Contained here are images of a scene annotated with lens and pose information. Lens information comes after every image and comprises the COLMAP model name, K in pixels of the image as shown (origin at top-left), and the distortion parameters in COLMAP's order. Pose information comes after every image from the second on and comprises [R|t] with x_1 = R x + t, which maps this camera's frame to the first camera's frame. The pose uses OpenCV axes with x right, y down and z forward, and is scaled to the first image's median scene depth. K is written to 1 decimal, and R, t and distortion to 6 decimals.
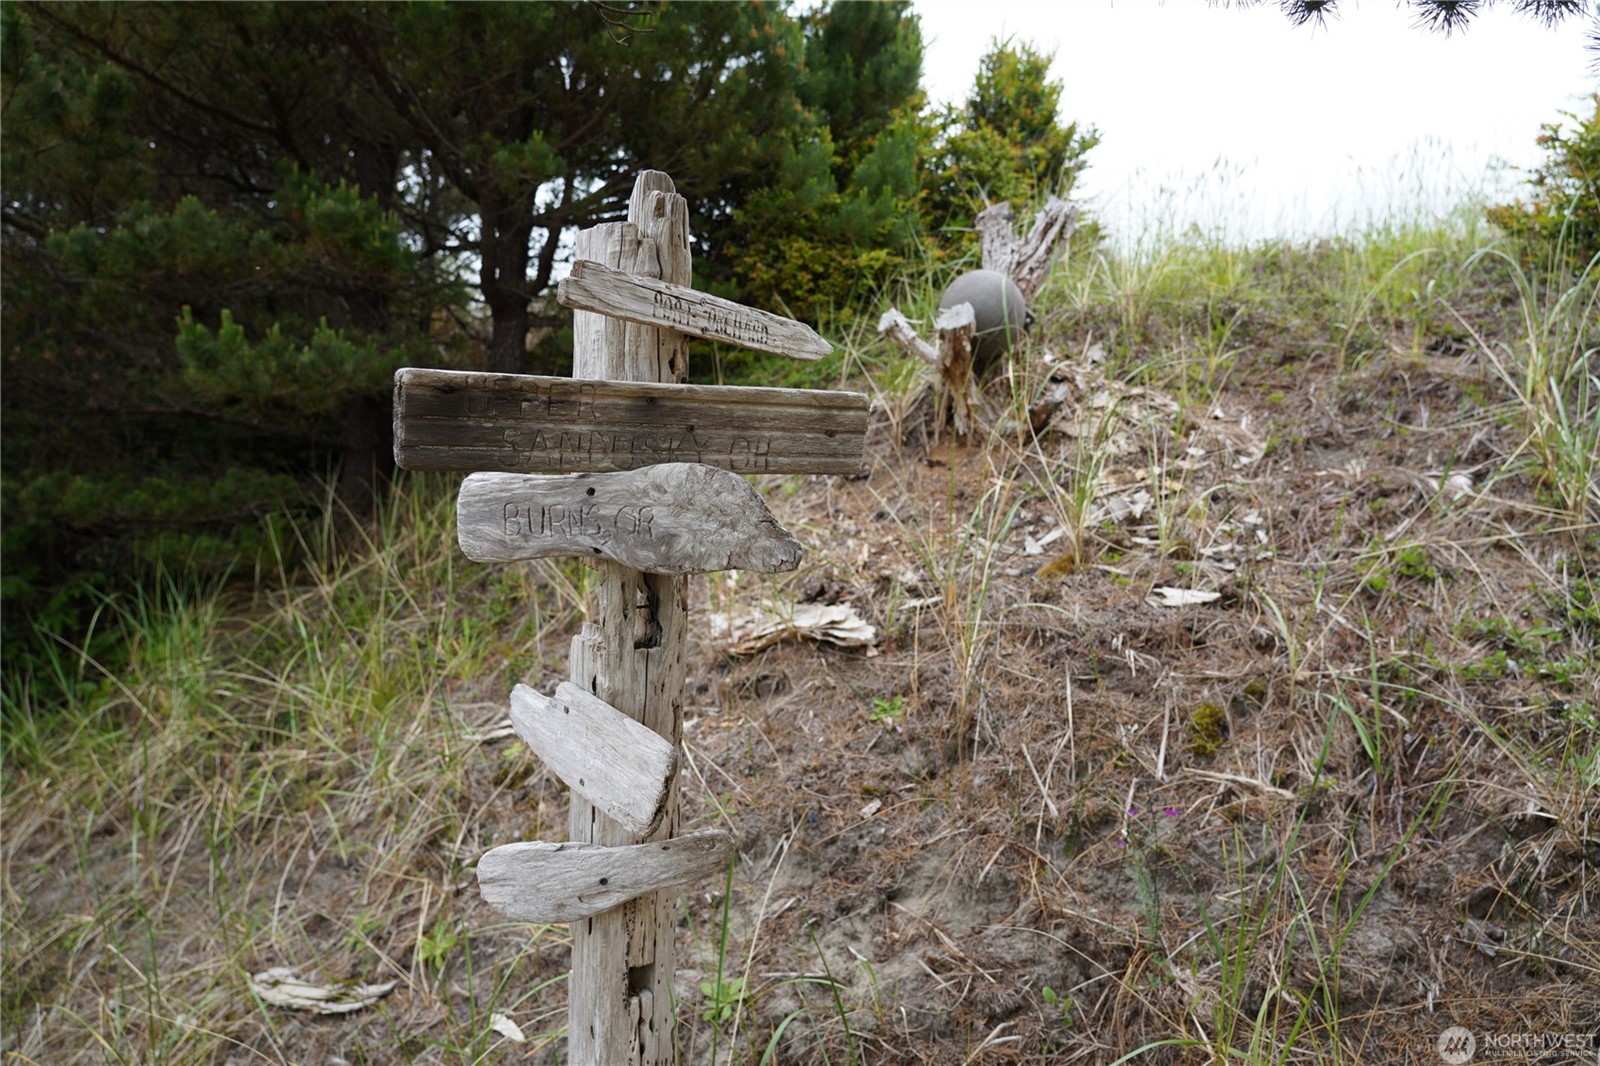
lens RADIAL K [[1082.9, 0, 810.4], [0, 1082.9, 527.0], [0, 0, 1]] dist [-0.030603, 0.020696]
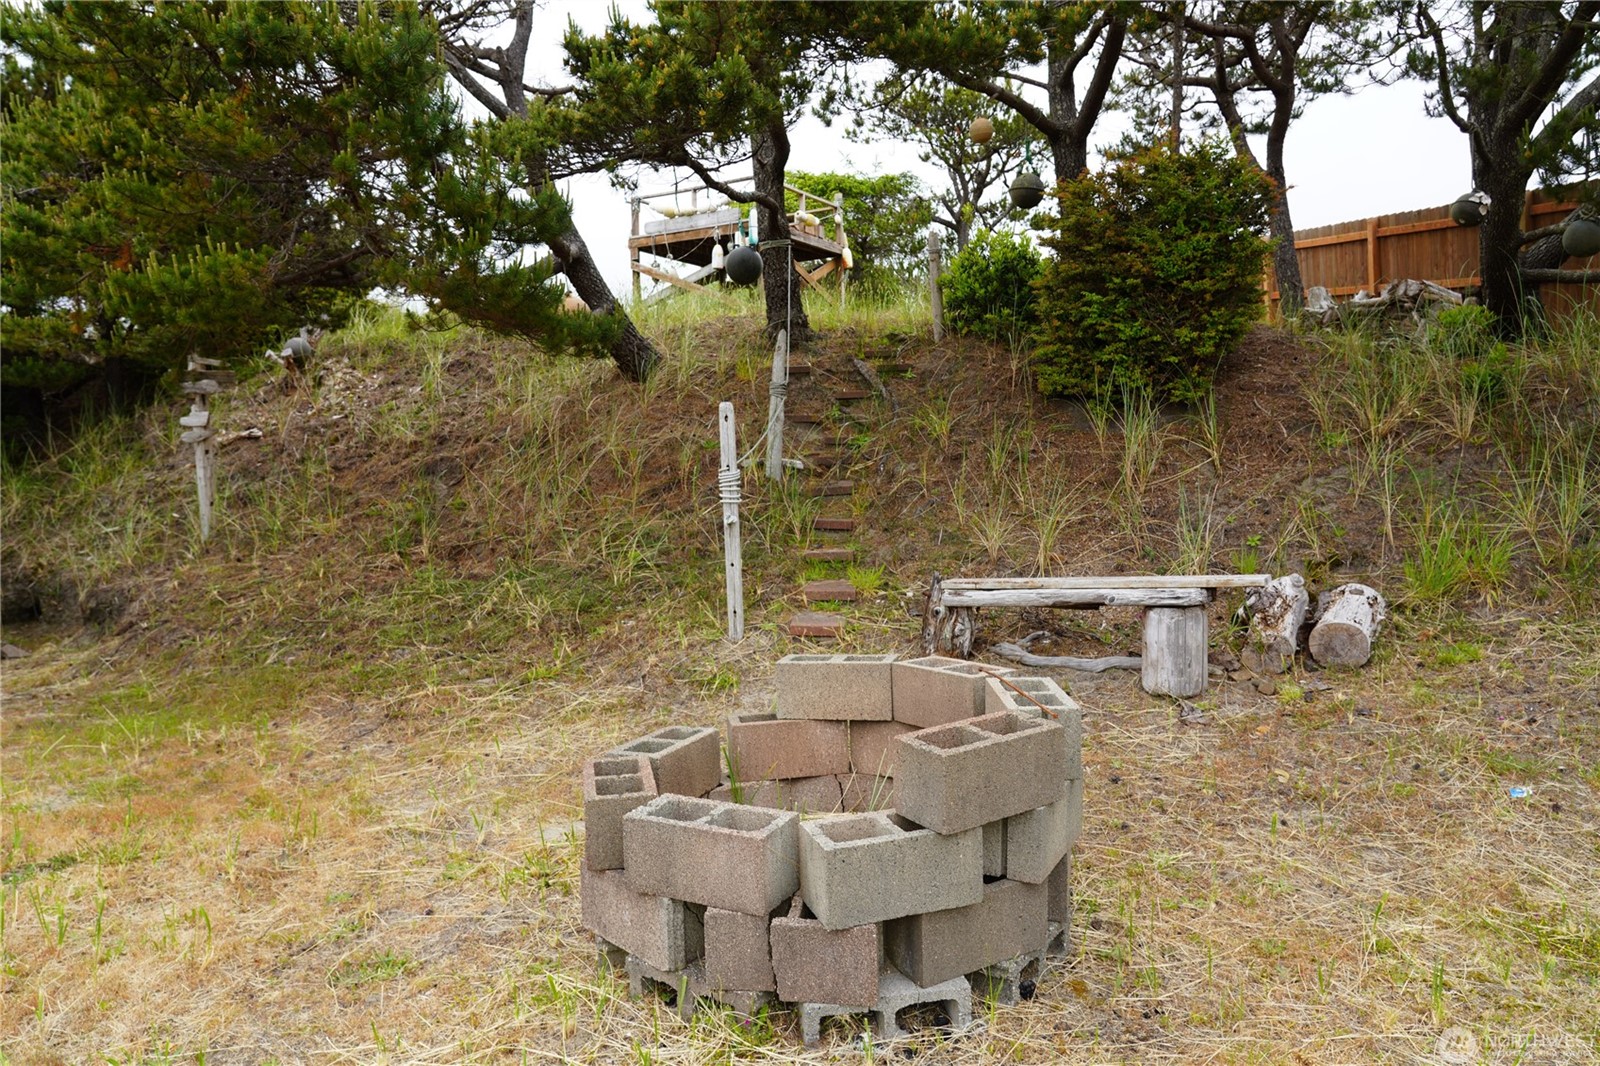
lens RADIAL K [[1082.9, 0, 810.4], [0, 1082.9, 527.0], [0, 0, 1]] dist [-0.030603, 0.020696]
pose [[0.915566, -0.092630, 0.391355, 0.320520], [0.091454, 0.995573, 0.021686, 0.532597], [-0.391631, 0.015936, 0.919984, -3.391053]]
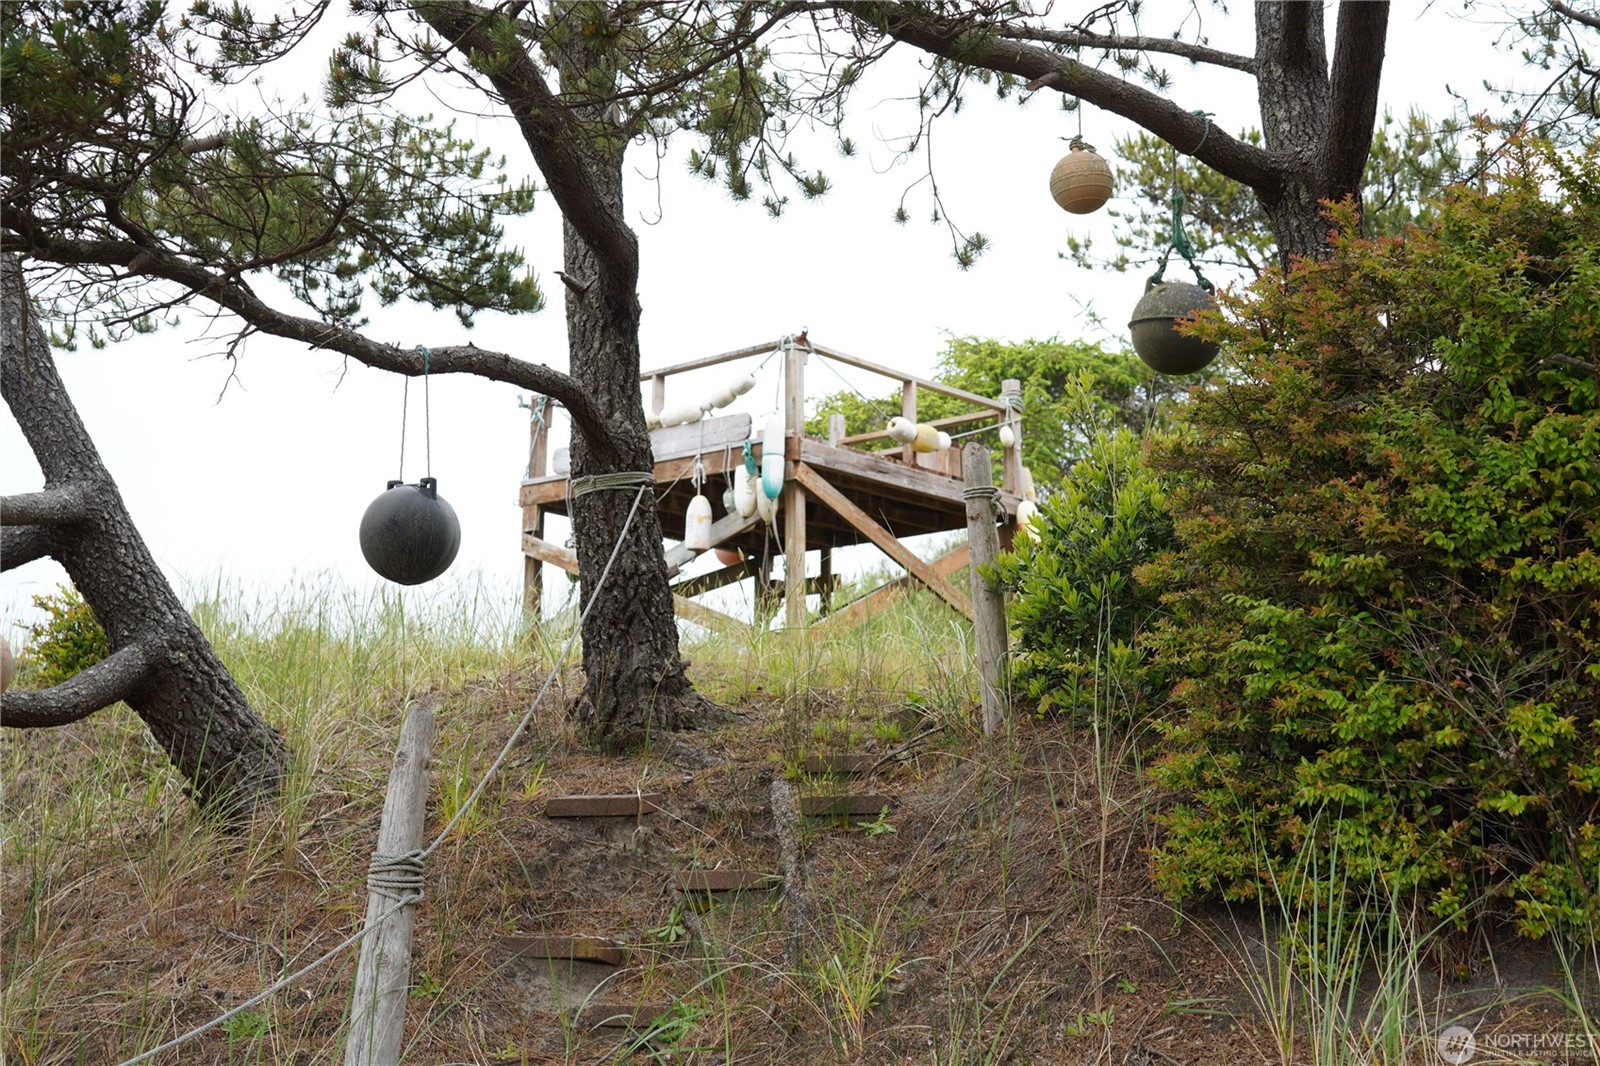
lens RADIAL K [[2274.8, 0, 834.1], [0, 2274.8, 513.2], [0, 0, 1]] dist [0.020230, 0.053550]
pose [[0.968637, -0.002007, 0.248473, 1.268394], [0.063914, 0.968334, -0.241338, 0.437211], [-0.240121, 0.249650, 0.938092, -2.897767]]
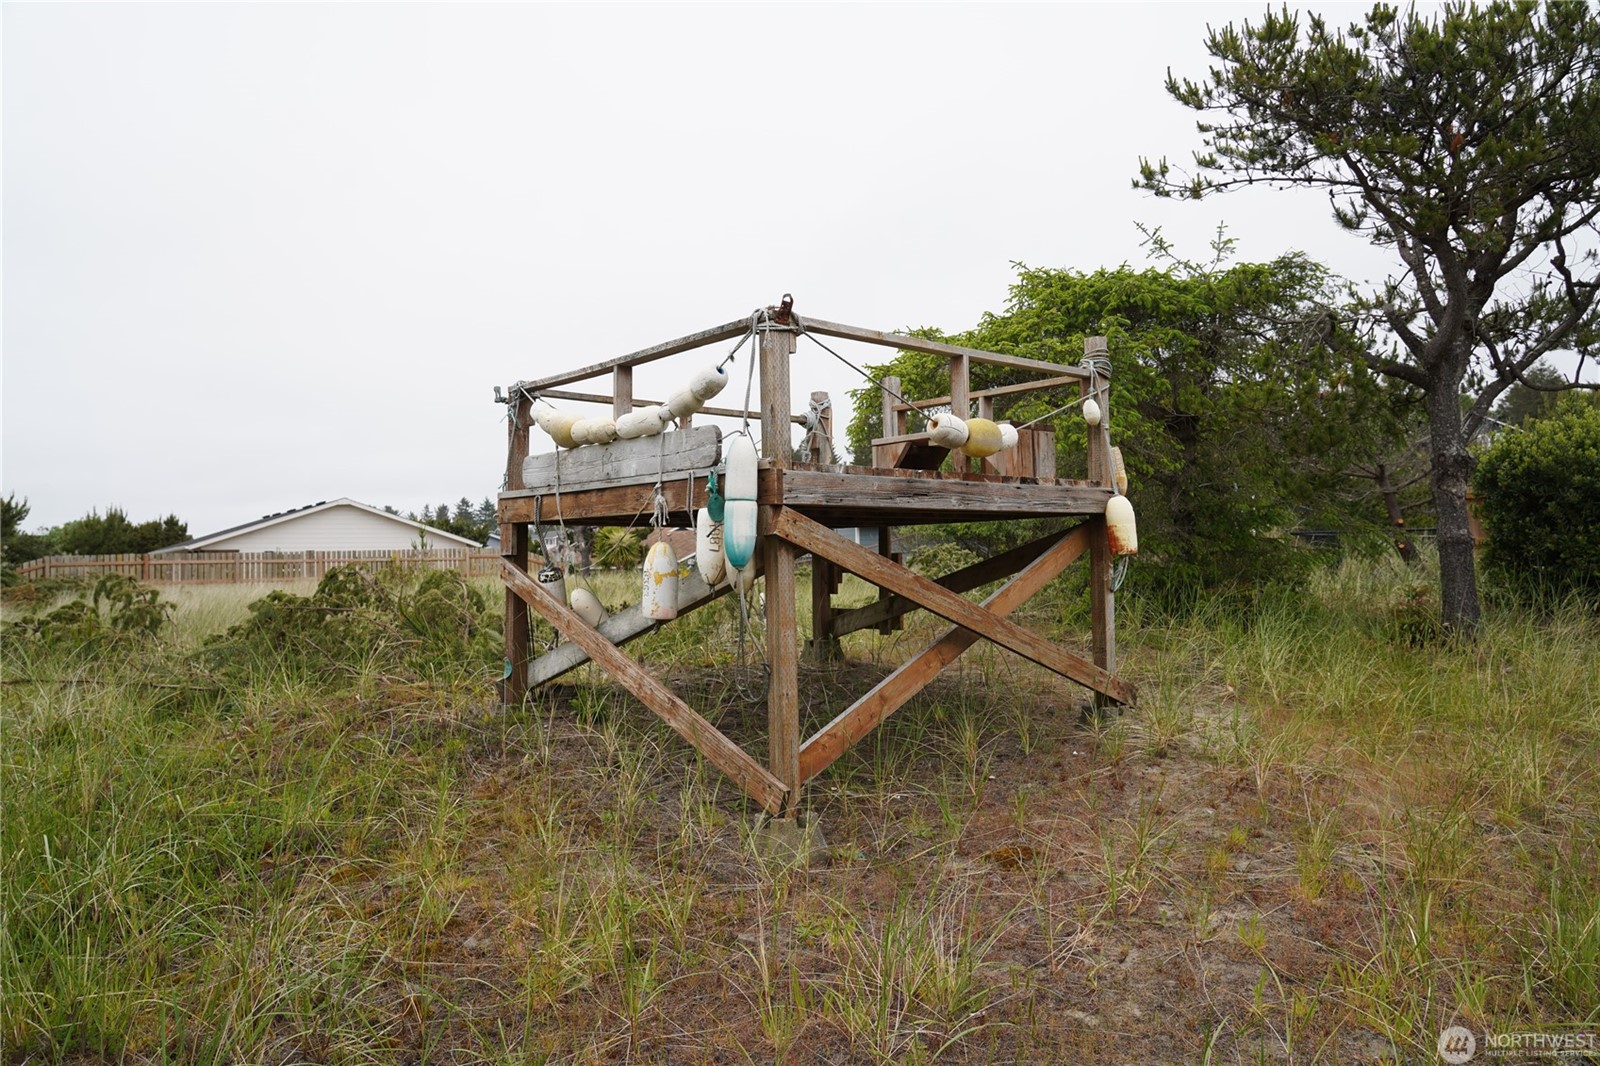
lens RADIAL K [[1087.8, 0, 810.0], [0, 1087.8, 535.5], [0, 0, 1]] dist [-0.024642, 0.004603]
pose [[0.993397, -0.065028, 0.094524, 2.357720], [0.073093, 0.993737, -0.084524, -0.739351], [-0.088436, 0.090875, 0.991928, 0.313727]]
